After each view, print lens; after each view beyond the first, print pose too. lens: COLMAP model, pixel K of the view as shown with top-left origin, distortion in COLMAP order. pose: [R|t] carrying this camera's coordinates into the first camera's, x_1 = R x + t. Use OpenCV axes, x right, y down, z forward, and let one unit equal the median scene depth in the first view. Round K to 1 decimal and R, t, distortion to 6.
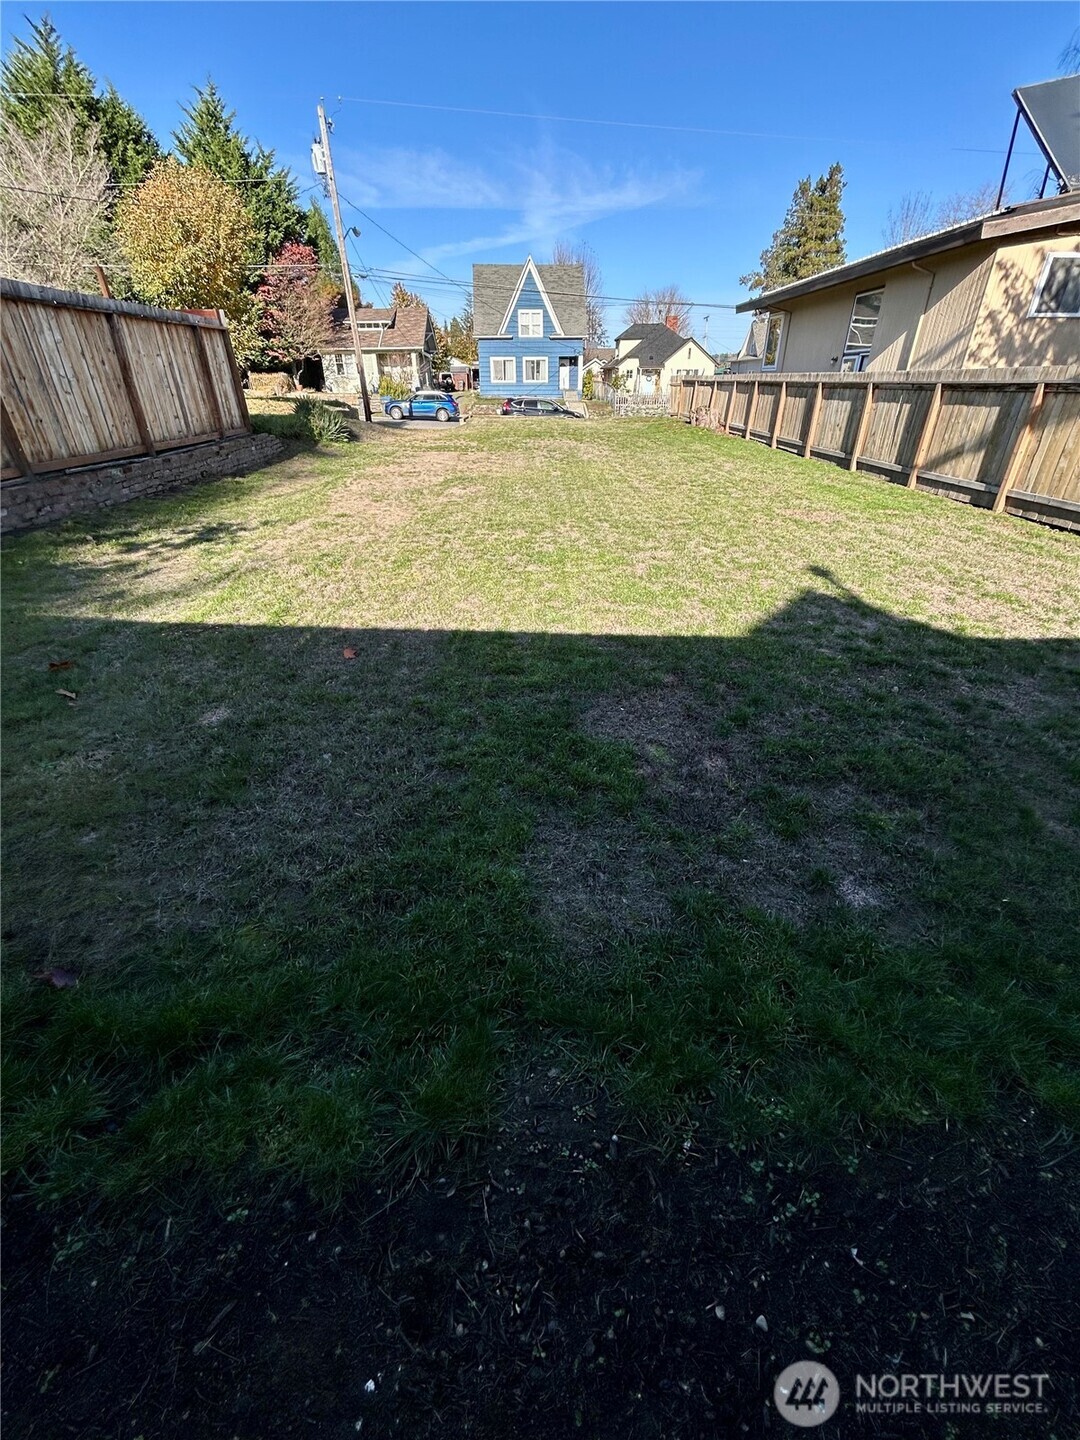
lens RADIAL K [[583.4, 0, 544.5], [0, 583.4, 721.0], [0, 0, 1]] dist [-0.001472, 0.001084]
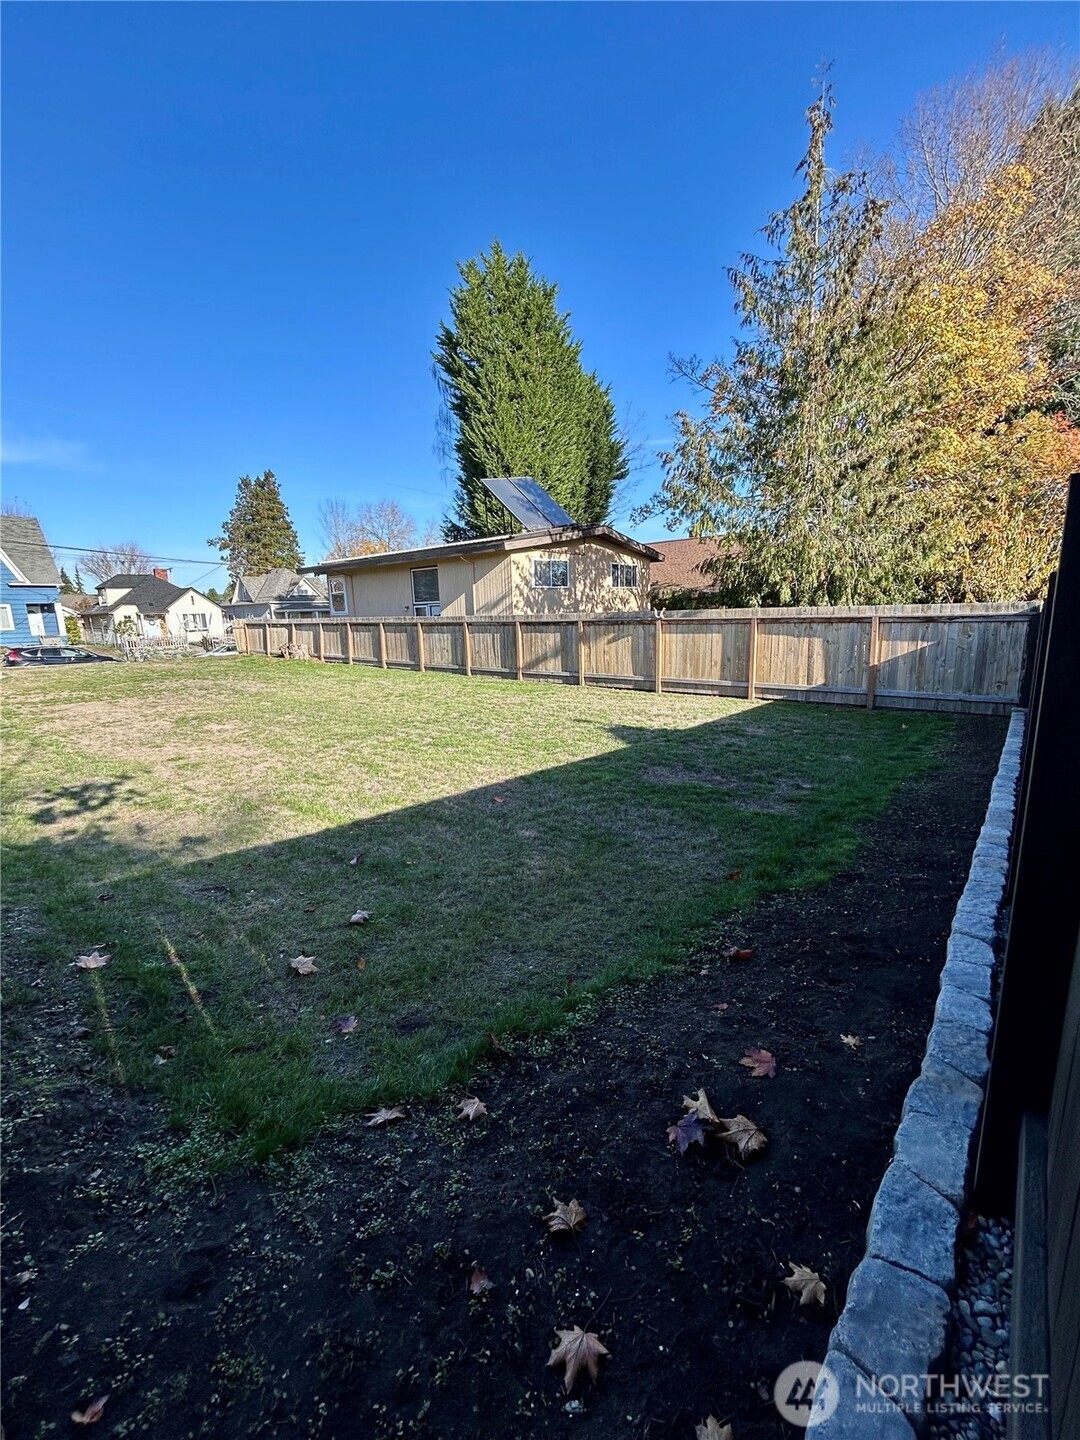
lens RADIAL K [[583.4, 0, 544.4], [0, 583.4, 719.1], [0, 0, 1]] dist [-0.001472, 0.001084]
pose [[0.680941, -0.149660, 0.716883, -0.521916], [0.390507, 0.902318, -0.182556, 0.005589], [-0.619535, 0.404258, 0.672868, -0.057525]]
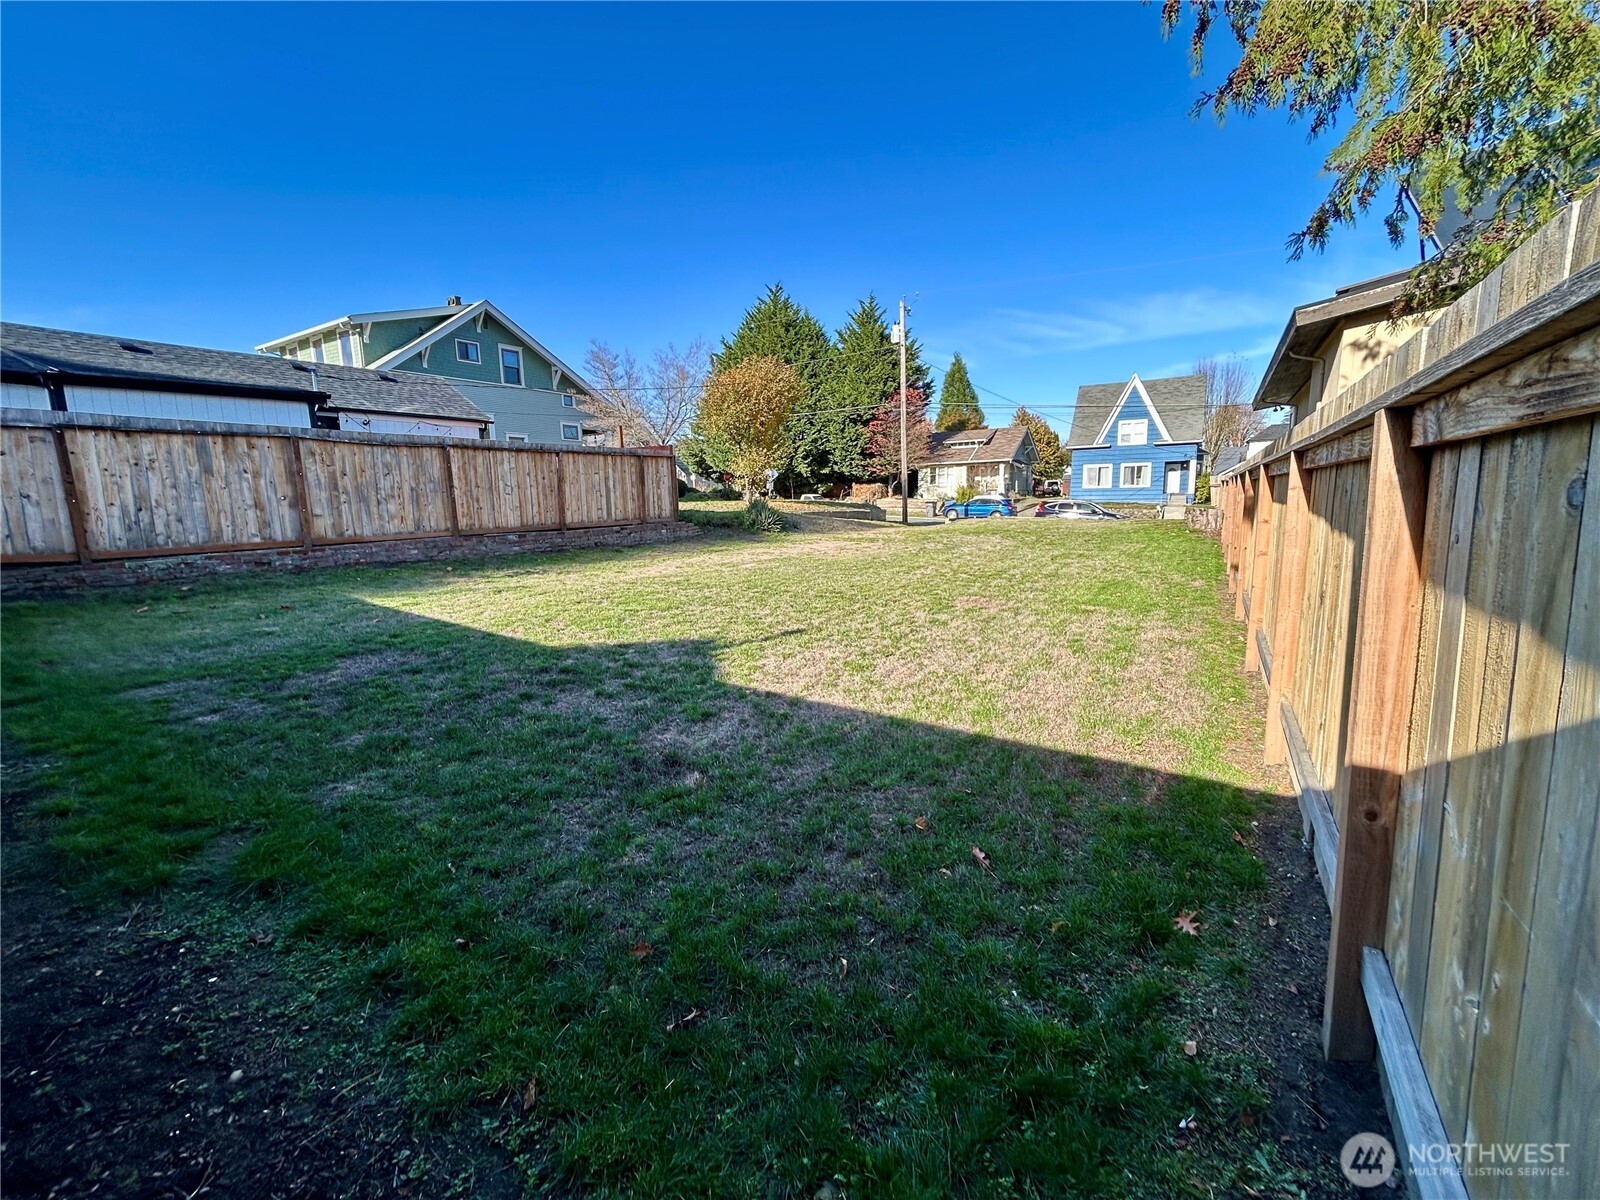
lens RADIAL K [[648.2, 0, 801.2], [0, 648.2, 596.2], [0, 0, 1]] dist [-0.001472, 0.001084]
pose [[0.825358, 0.076306, -0.559430, 0.715738], [-0.271283, 0.922556, -0.274402, -0.001619], [0.495166, 0.378244, 0.782139, 0.043431]]
